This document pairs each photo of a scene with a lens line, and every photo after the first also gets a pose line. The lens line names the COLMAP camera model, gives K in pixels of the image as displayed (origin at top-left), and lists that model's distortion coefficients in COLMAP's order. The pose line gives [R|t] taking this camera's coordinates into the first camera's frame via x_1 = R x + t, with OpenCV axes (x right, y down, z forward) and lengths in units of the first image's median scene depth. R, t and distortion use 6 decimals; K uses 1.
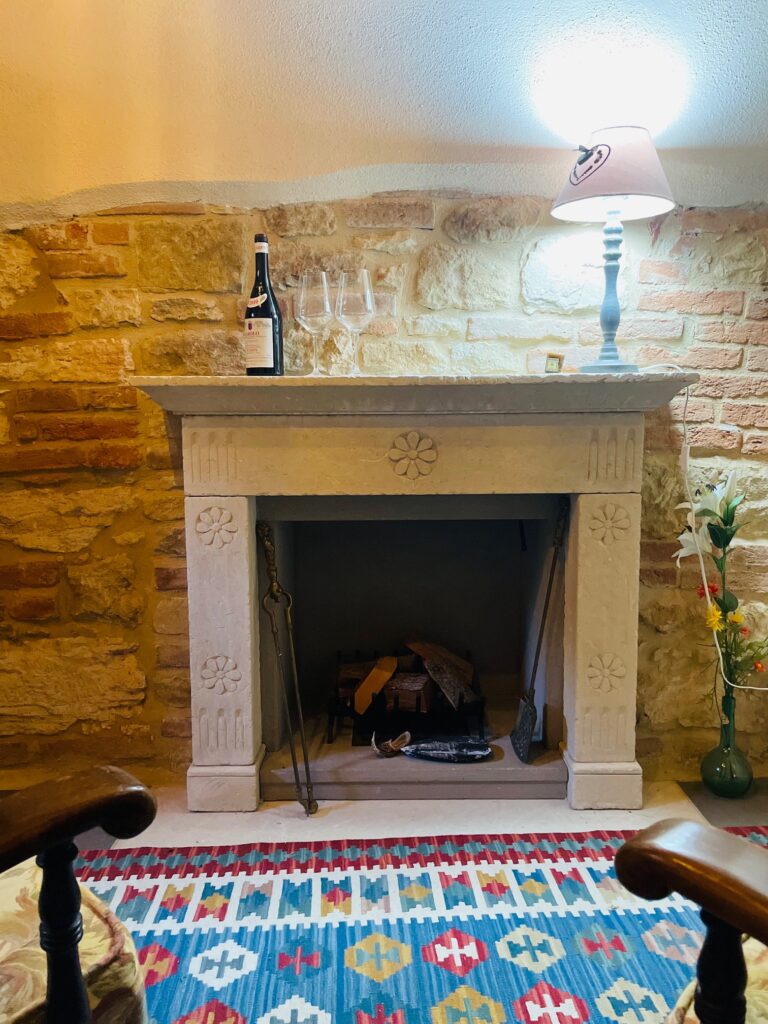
lens RADIAL K [[776.5, 0, 380.7], [0, 776.5, 515.6], [0, 0, 1]] dist [0.079152, -0.098256]
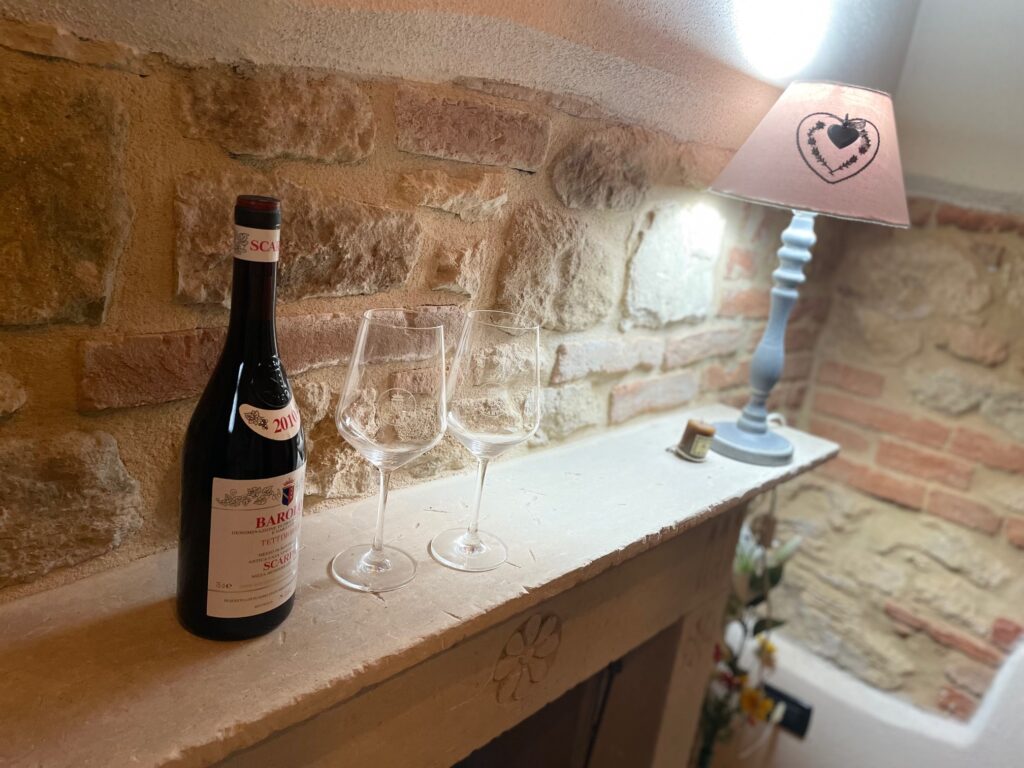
lens RADIAL K [[776.5, 0, 515.5], [0, 776.5, 379.0], [0, 0, 1]] dist [0.079152, -0.098256]
pose [[0.671443, -0.107525, 0.733214, -0.299772], [-0.051296, 0.980301, 0.190734, -0.333108], [-0.739279, -0.165678, 0.652700, 0.680985]]
